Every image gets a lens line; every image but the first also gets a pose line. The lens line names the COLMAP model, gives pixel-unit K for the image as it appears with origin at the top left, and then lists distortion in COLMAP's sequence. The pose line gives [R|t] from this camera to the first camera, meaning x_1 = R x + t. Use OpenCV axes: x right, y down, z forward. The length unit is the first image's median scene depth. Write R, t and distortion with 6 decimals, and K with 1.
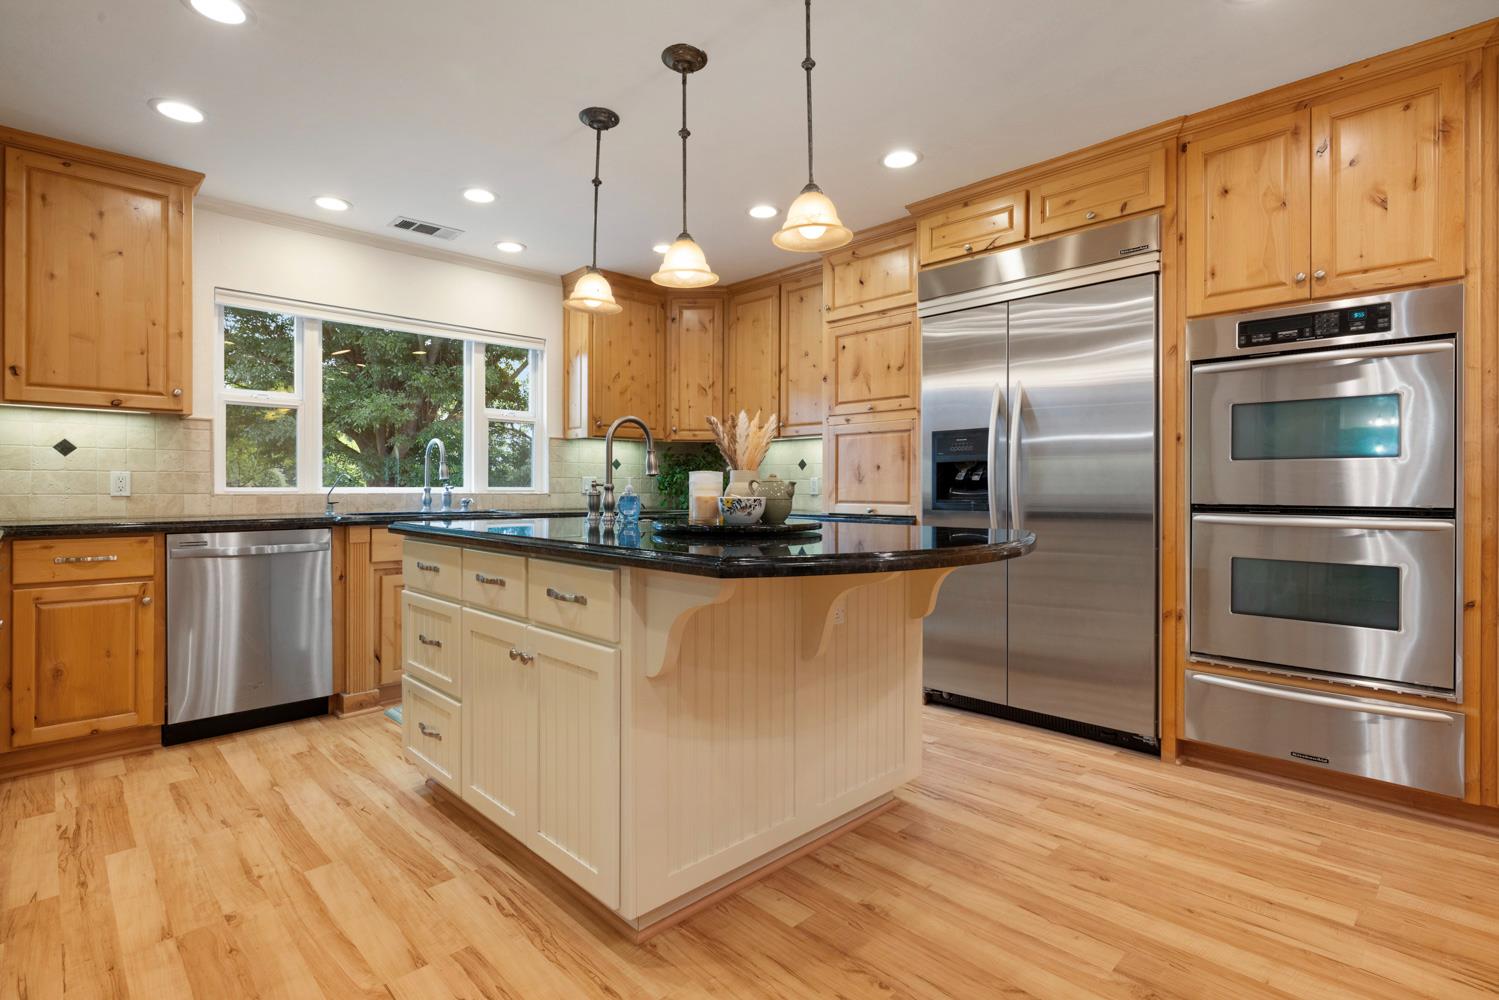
lens RADIAL K [[717.1, 0, 746.5], [0, 717.1, 497.4], [0, 0, 1]] dist [-0.001342, 0.000266]
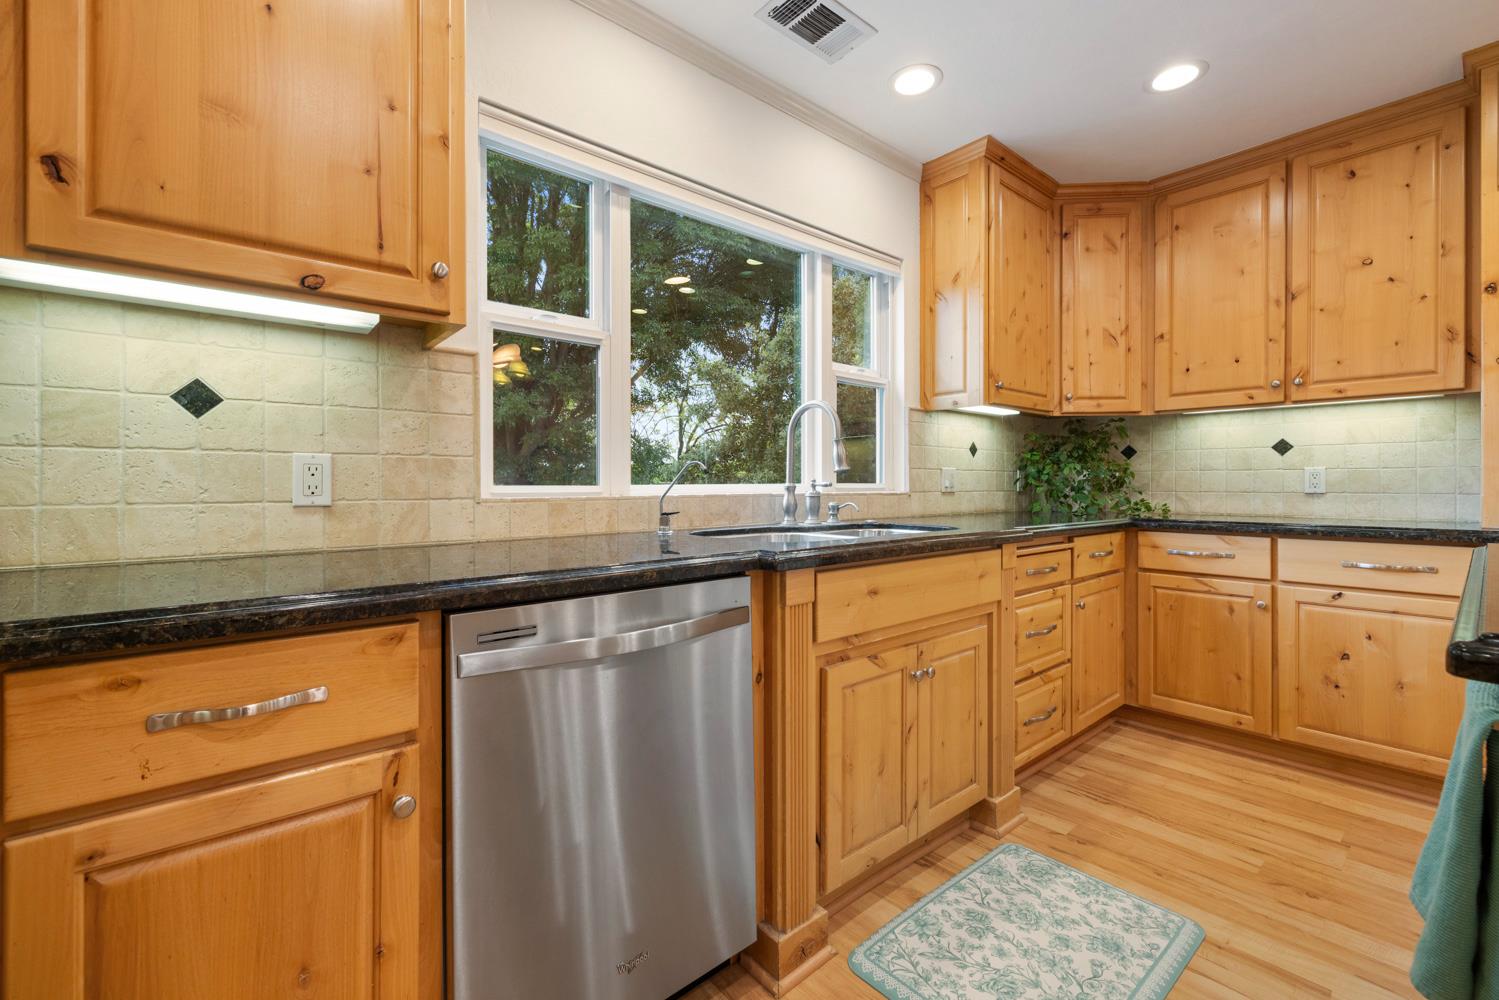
lens RADIAL K [[627.9, 0, 751.5], [0, 627.9, 490.4], [0, 0, 1]] dist [0.001367, -0.000459]
pose [[0.997947, -0.003179, -0.063959, -0.538377], [0.003059, 0.999993, -0.001980, -0.009830], [0.063964, 0.001780, 0.997951, 0.584041]]
